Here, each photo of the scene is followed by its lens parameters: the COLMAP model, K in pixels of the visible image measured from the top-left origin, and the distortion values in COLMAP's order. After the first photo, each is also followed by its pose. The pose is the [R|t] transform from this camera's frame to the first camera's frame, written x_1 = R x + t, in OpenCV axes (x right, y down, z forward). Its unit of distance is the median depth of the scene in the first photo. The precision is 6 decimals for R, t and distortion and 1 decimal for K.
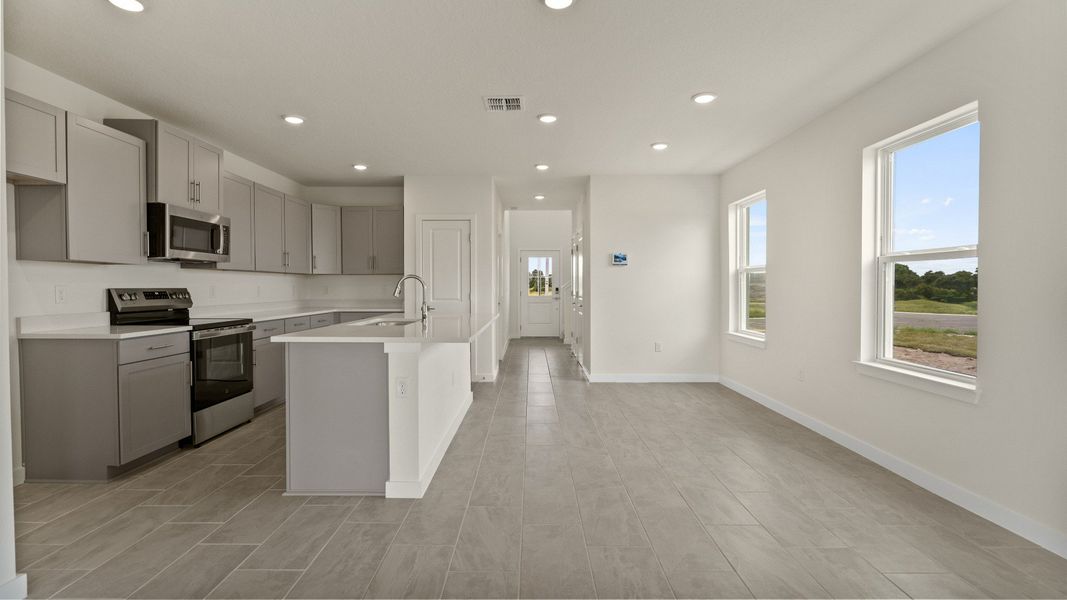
lens RADIAL K [[484.6, 0, 528.9], [0, 484.6, 295.0], [0, 0, 1]] dist [-0.001205, 0.000480]
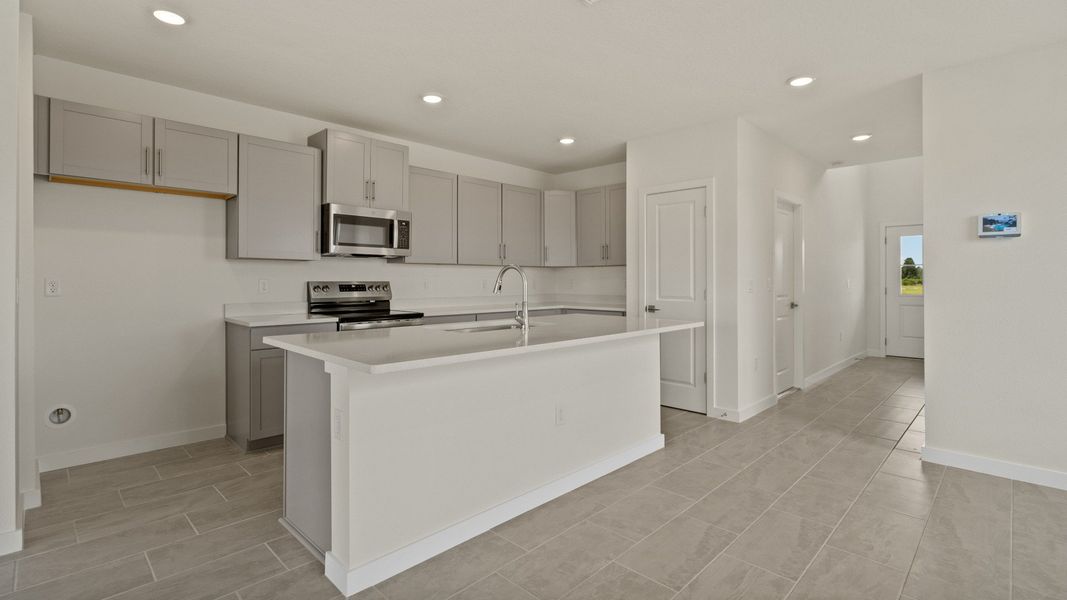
lens RADIAL K [[490.3, 0, 525.4], [0, 490.3, 281.5], [0, 0, 1]] dist [-0.001706, 0.000333]
pose [[0.713251, 0.003708, -0.700899, 0.288664], [-0.013183, 0.999880, -0.008125, -0.009774], [0.700785, 0.015035, 0.713214, 0.462955]]
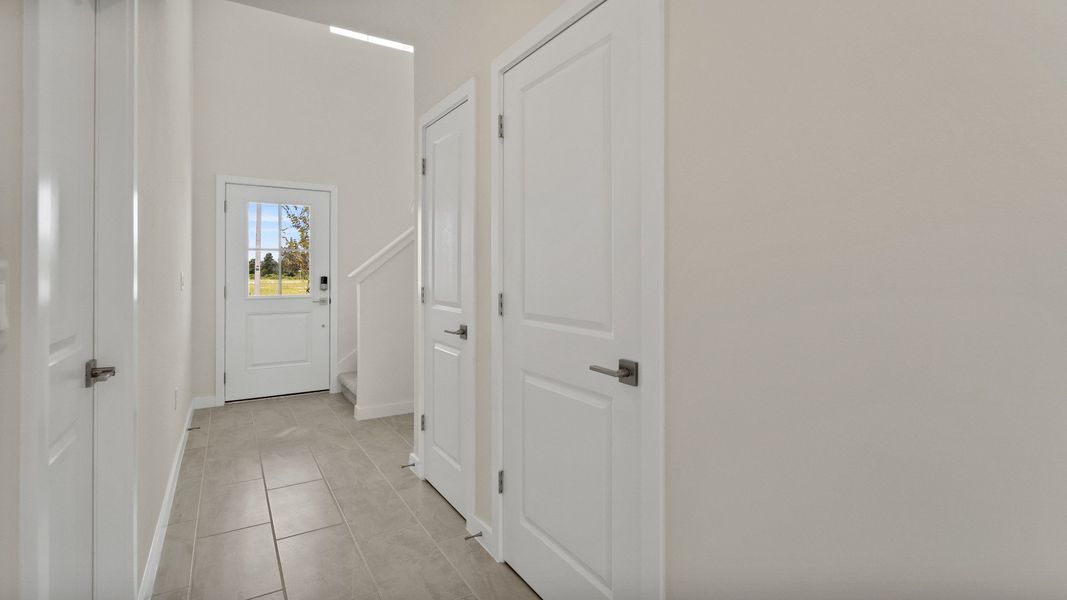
lens RADIAL K [[490.3, 0, 525.4], [0, 490.3, 281.5], [0, 0, 1]] dist [-0.001706, 0.000333]
pose [[0.849109, 0.002605, 0.528210, -0.058408], [-0.000799, 0.999993, -0.003647, -0.025652], [-0.528216, 0.002675, 0.849106, 1.505953]]
